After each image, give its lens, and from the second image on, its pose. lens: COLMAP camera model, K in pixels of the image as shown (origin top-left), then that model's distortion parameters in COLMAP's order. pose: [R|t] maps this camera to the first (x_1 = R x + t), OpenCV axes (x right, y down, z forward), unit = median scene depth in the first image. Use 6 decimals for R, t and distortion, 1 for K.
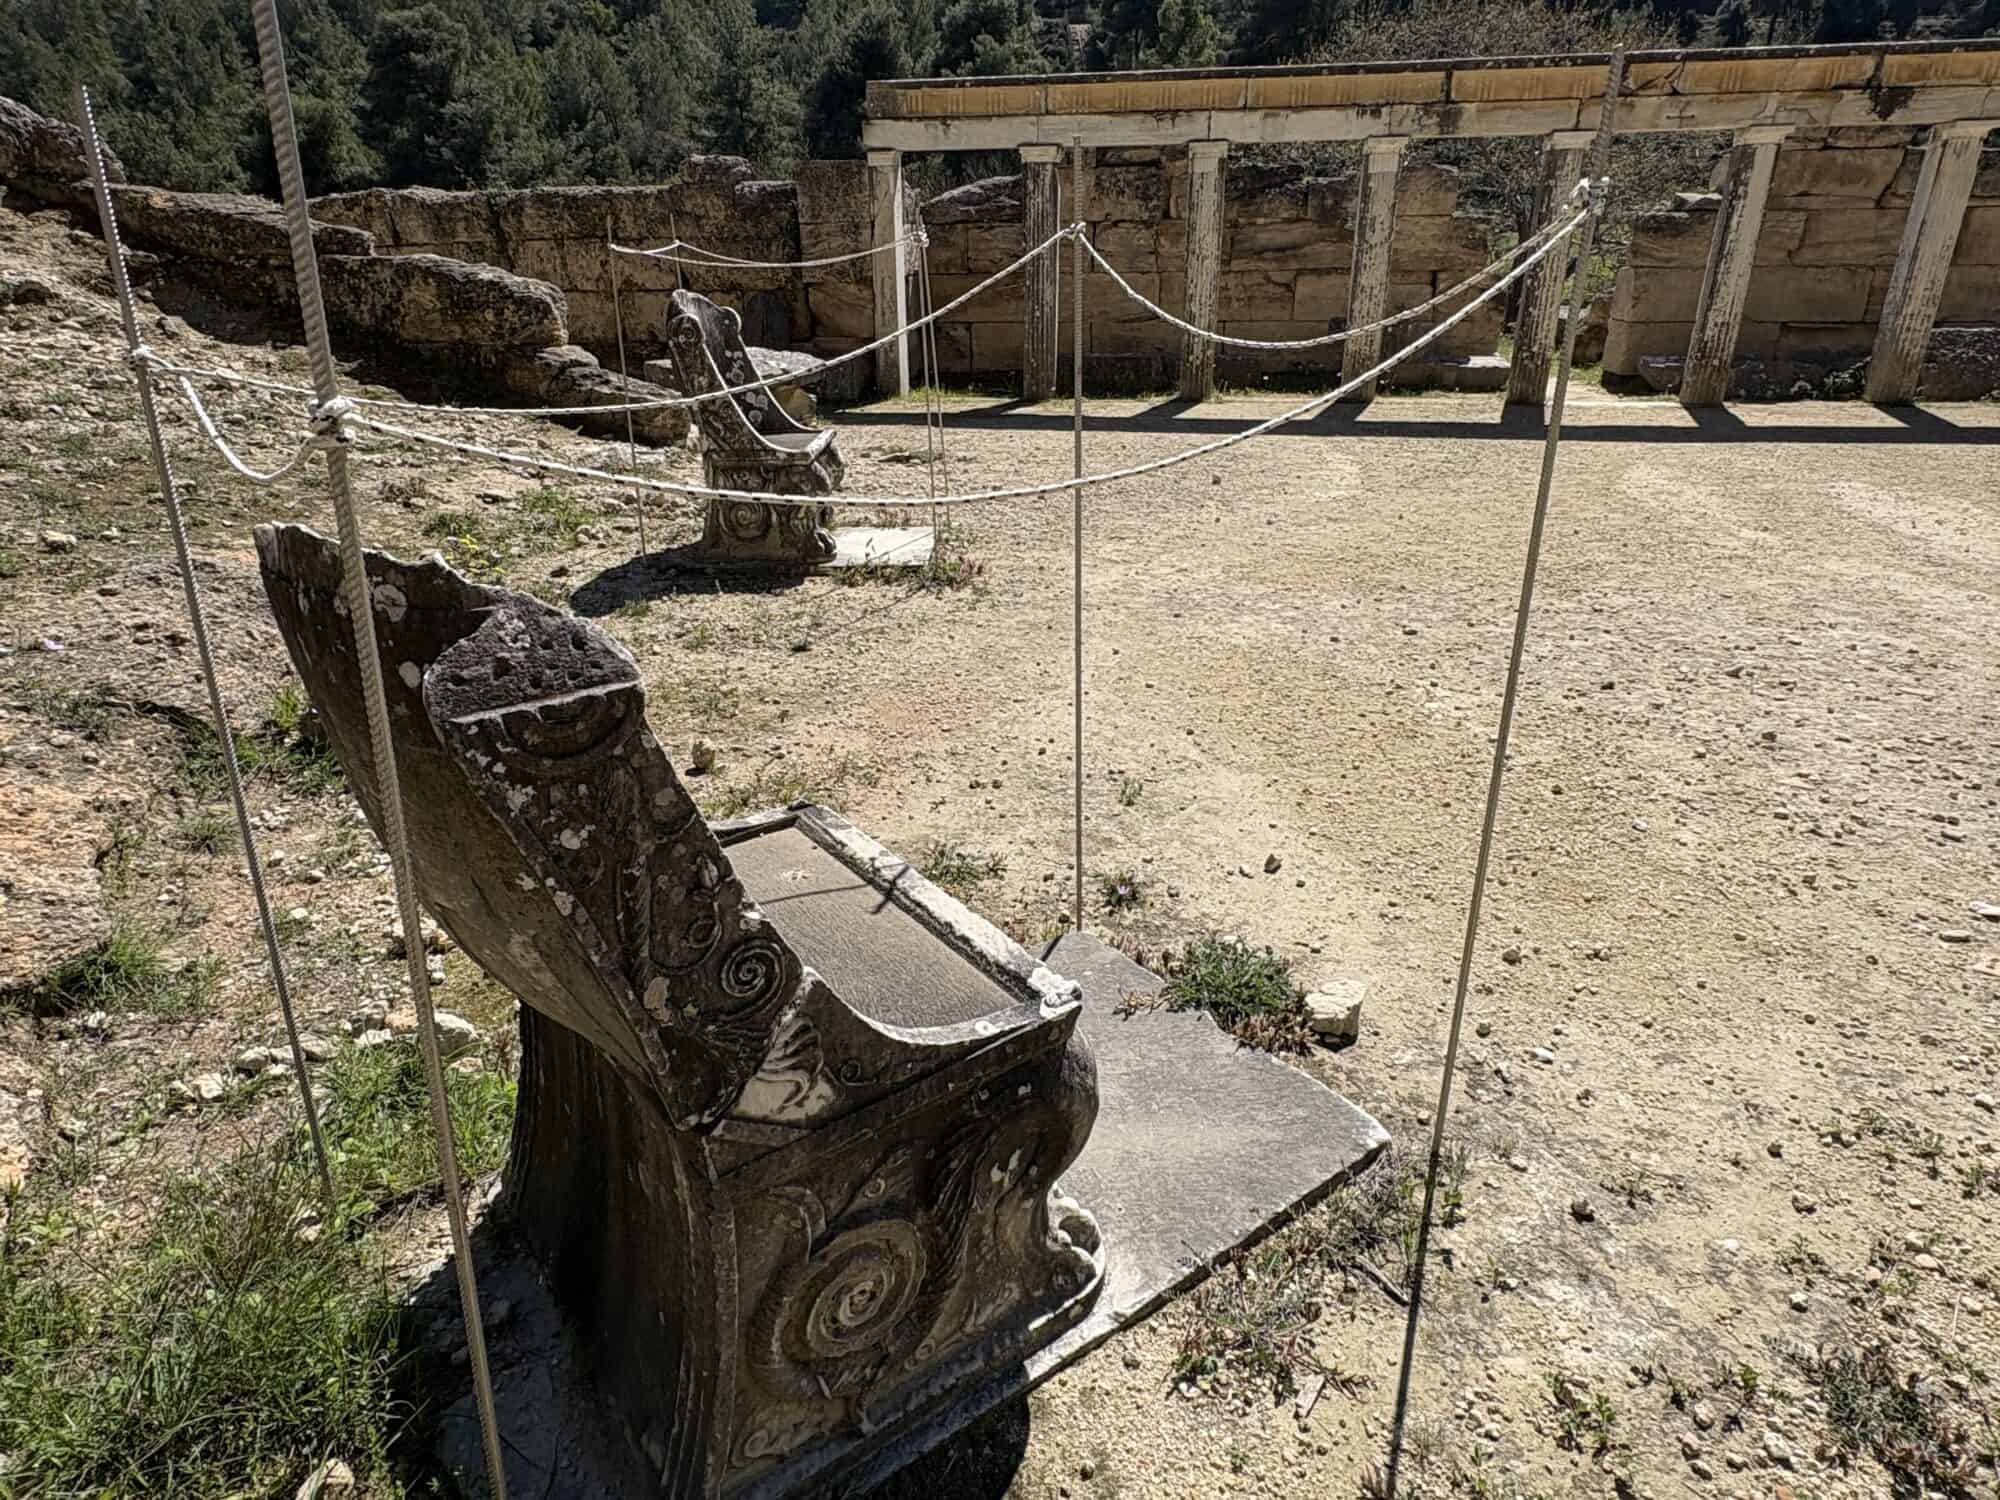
lens RADIAL K [[1196.2, 0, 1000.0], [0, 1196.2, 750.0], [0, 0, 1]] dist [0.002406, -0.001595]
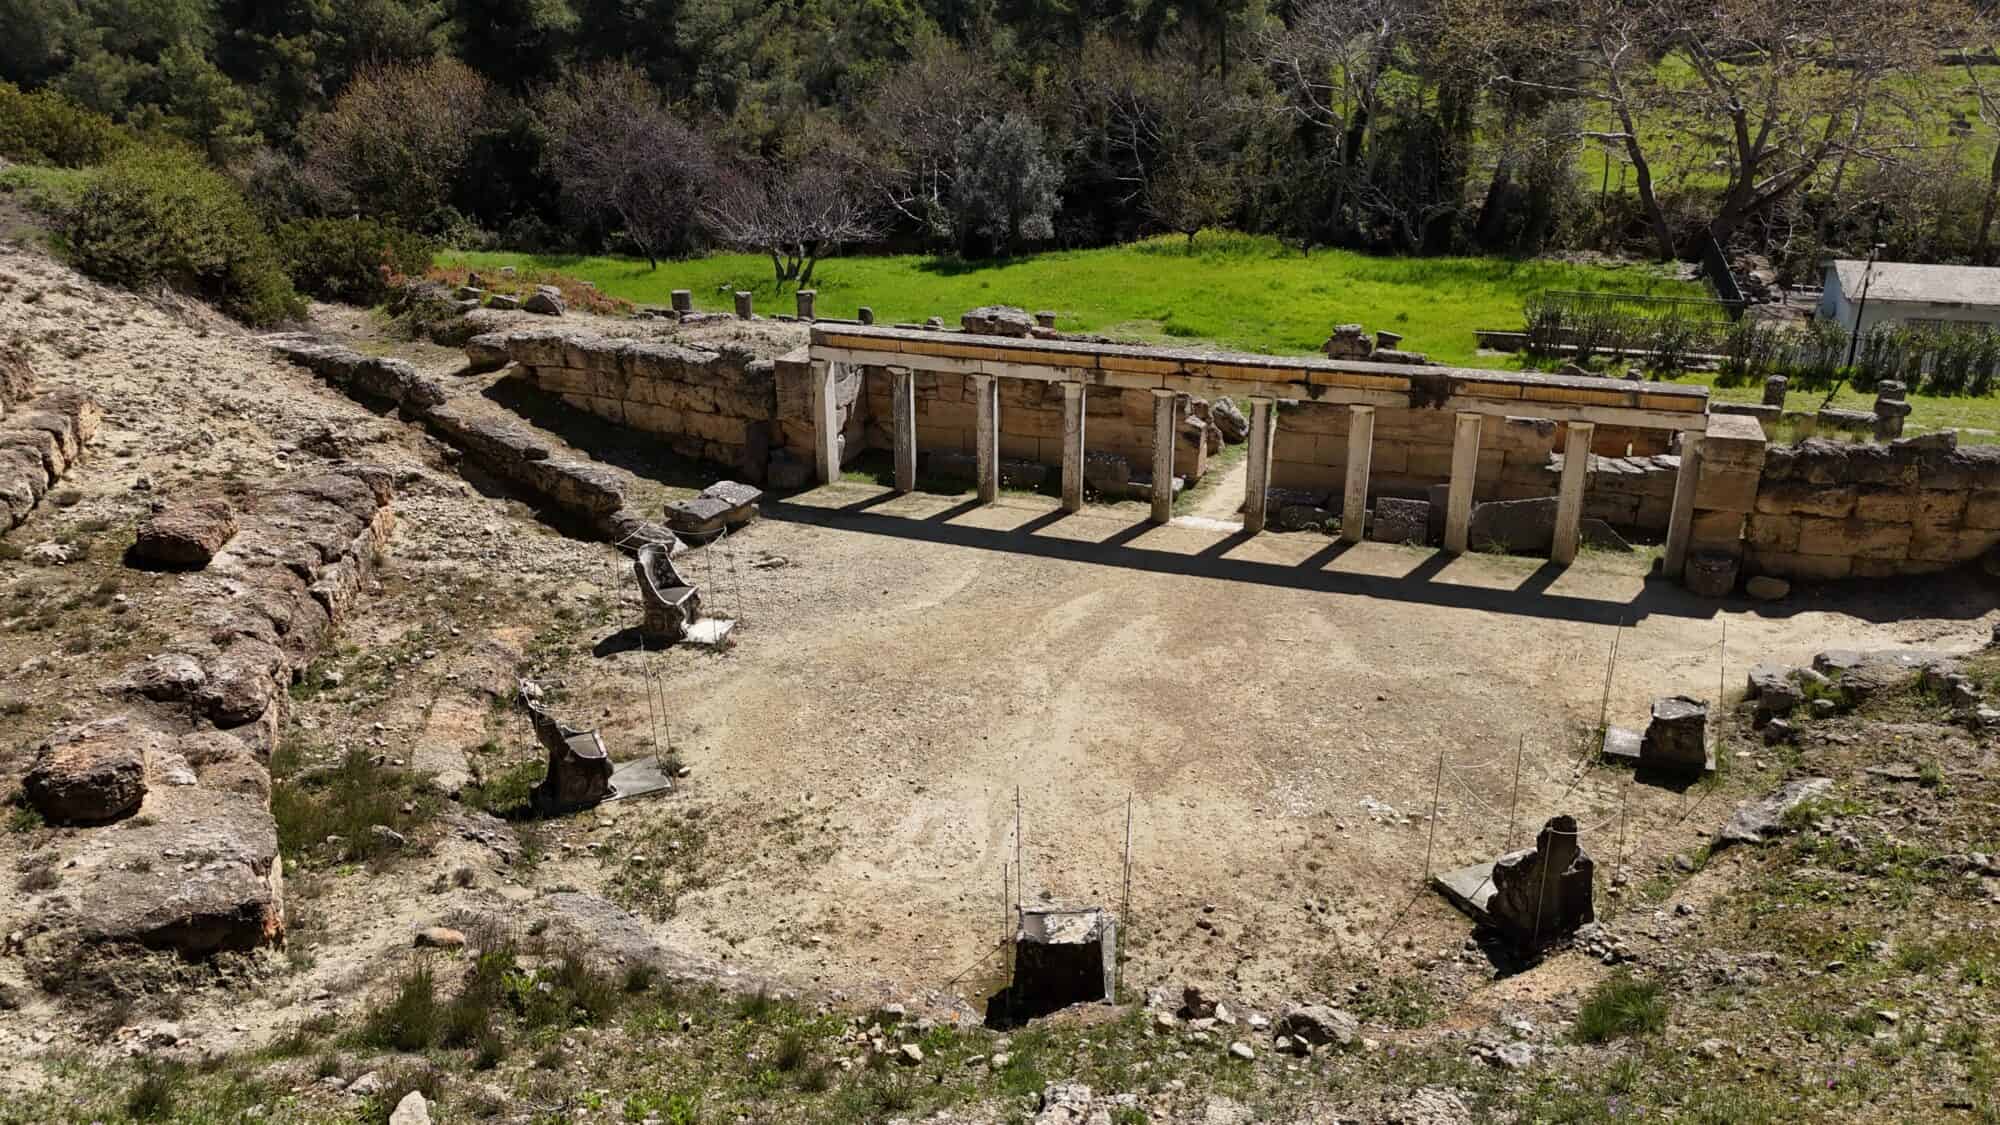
lens RADIAL K [[1424.7, 0, 1000.0], [0, 1424.7, 562.5], [0, 0, 1]] dist [-0.000996, -0.000688]
pose [[0.985134, 0.070913, -0.156466, 0.606934], [-0.078950, 0.995828, -0.045758, -0.130309], [0.152569, 0.057431, 0.986623, -1.225856]]
